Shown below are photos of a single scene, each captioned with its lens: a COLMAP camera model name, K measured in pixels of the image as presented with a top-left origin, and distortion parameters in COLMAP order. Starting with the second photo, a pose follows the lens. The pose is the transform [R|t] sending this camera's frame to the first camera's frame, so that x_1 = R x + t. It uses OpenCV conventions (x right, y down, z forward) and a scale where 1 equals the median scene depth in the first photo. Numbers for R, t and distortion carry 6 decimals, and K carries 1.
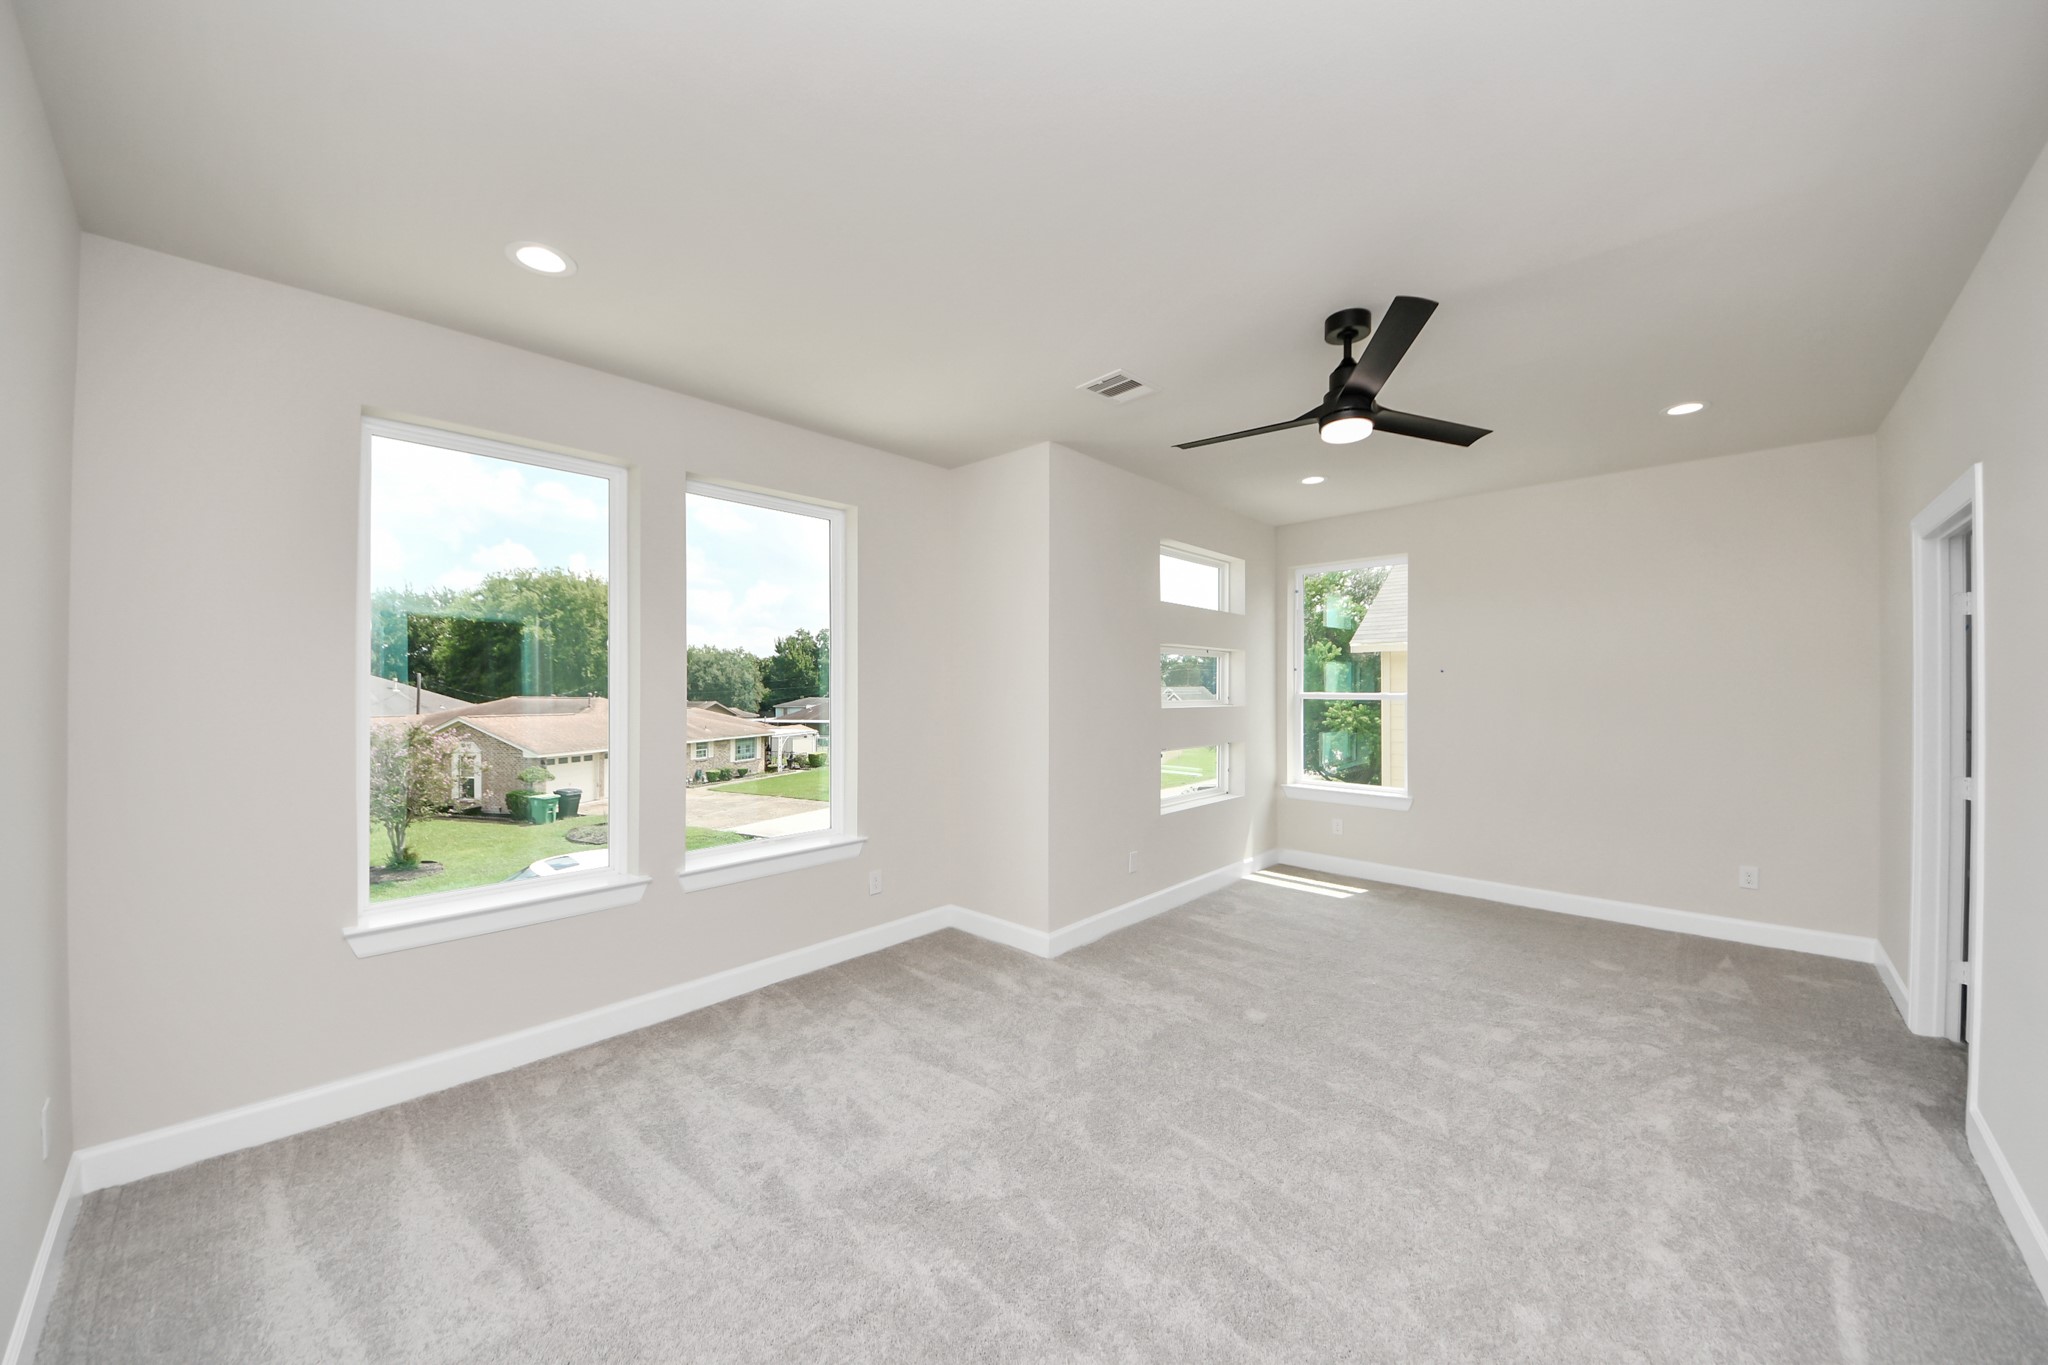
lens RADIAL K [[749.4, 0, 1019.7], [0, 749.4, 683.6], [0, 0, 1]] dist [-0.008625, -0.000045]
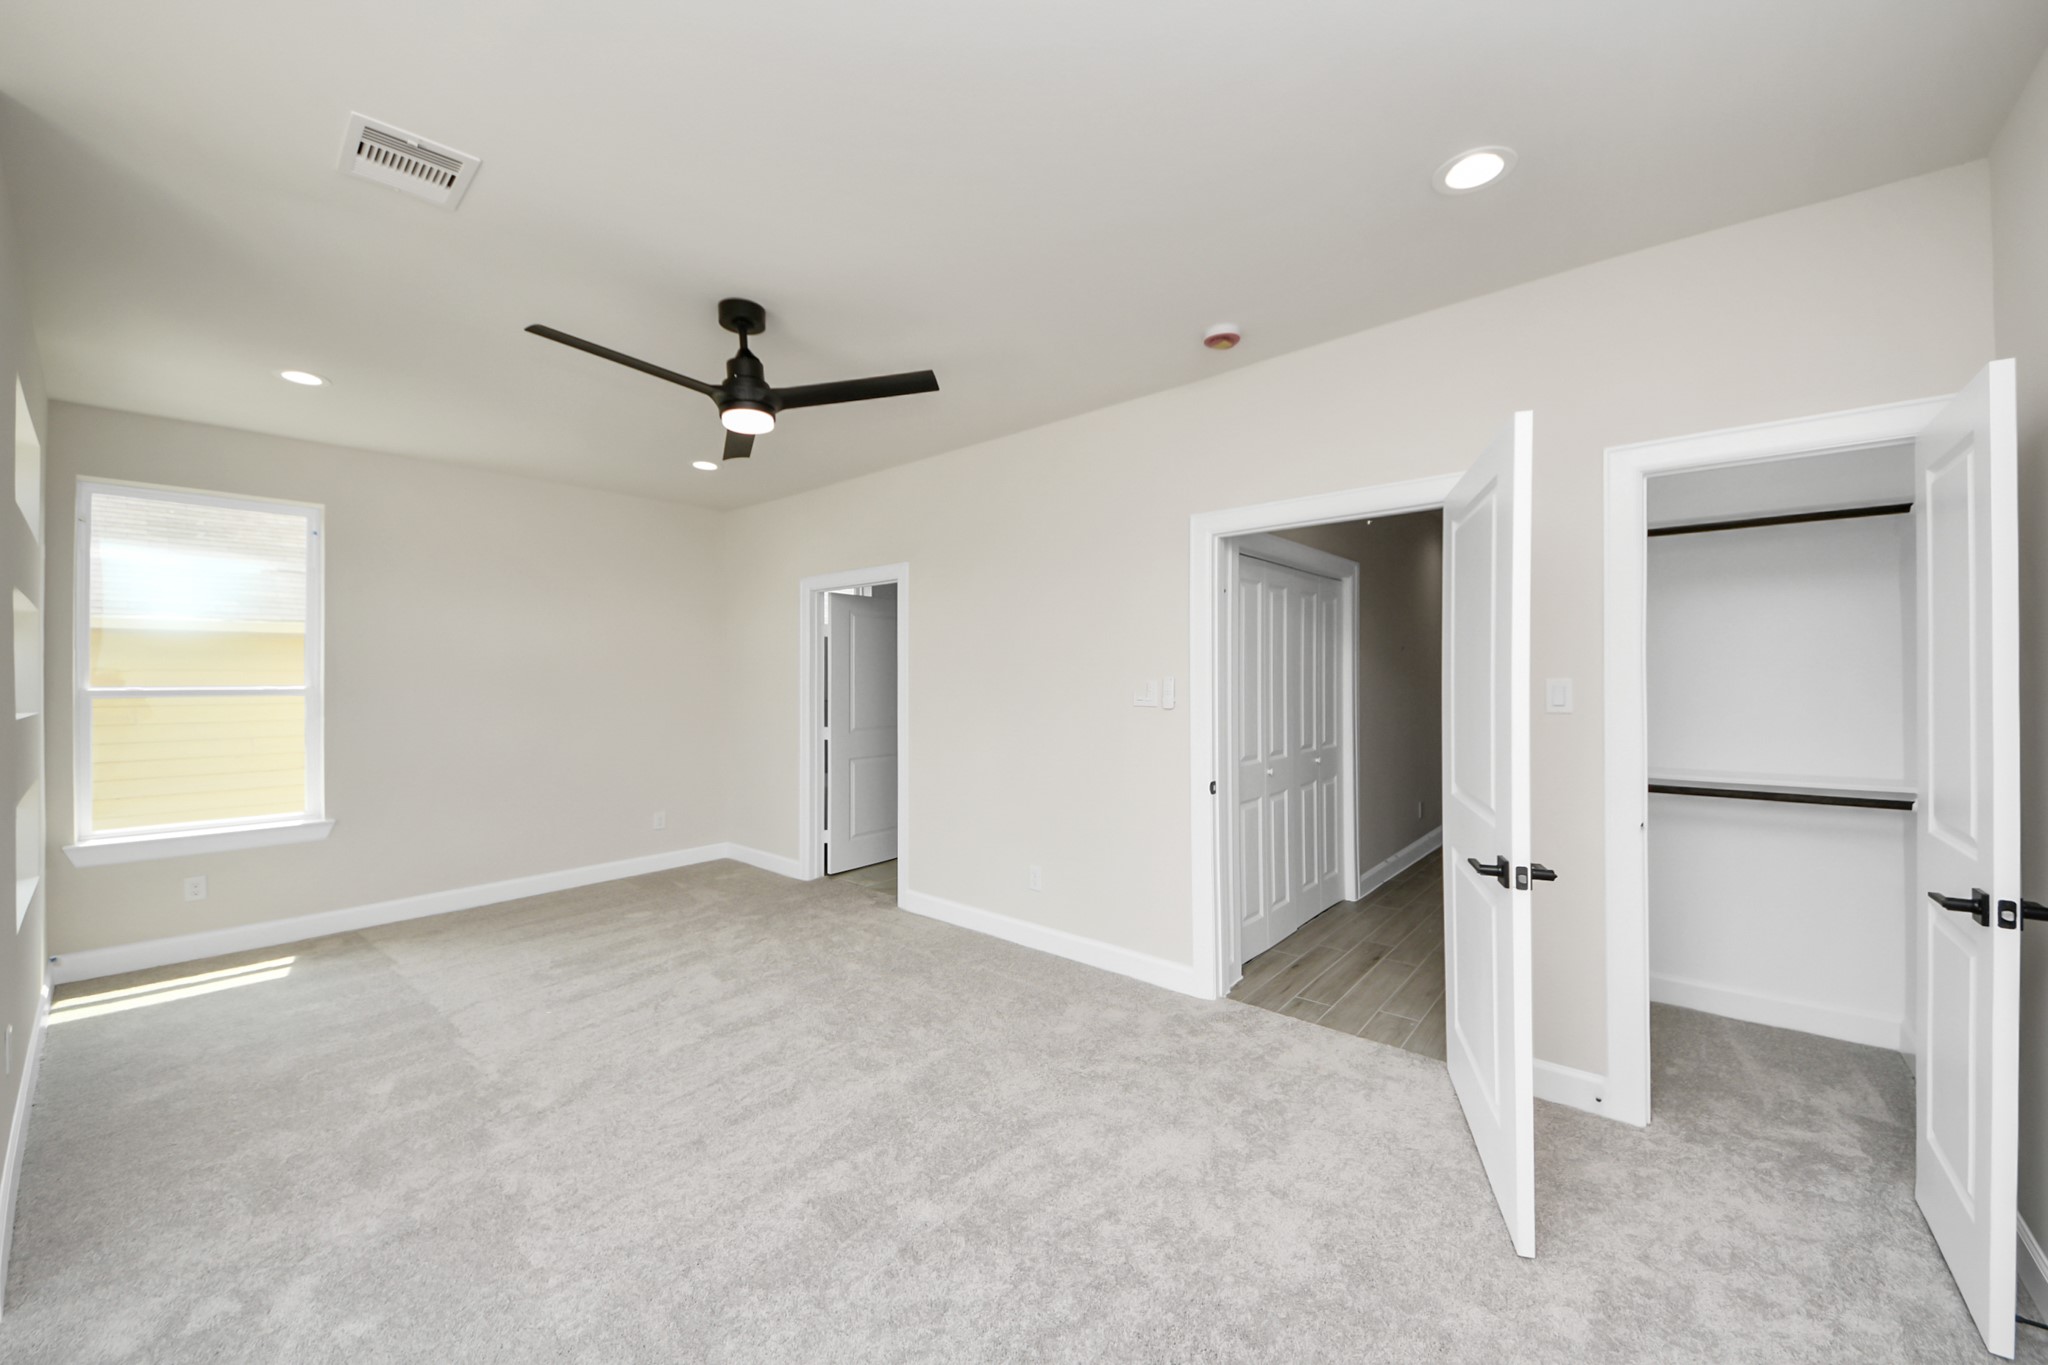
lens RADIAL K [[749.4, 0, 1019.7], [0, 749.4, 683.6], [0, 0, 1]] dist [-0.008625, -0.000045]
pose [[-0.046070, -0.010543, 0.998883, -0.452583], [0.000856, 0.999944, 0.010594, 0.005355], [-0.998938, 0.001343, -0.046059, 0.514967]]
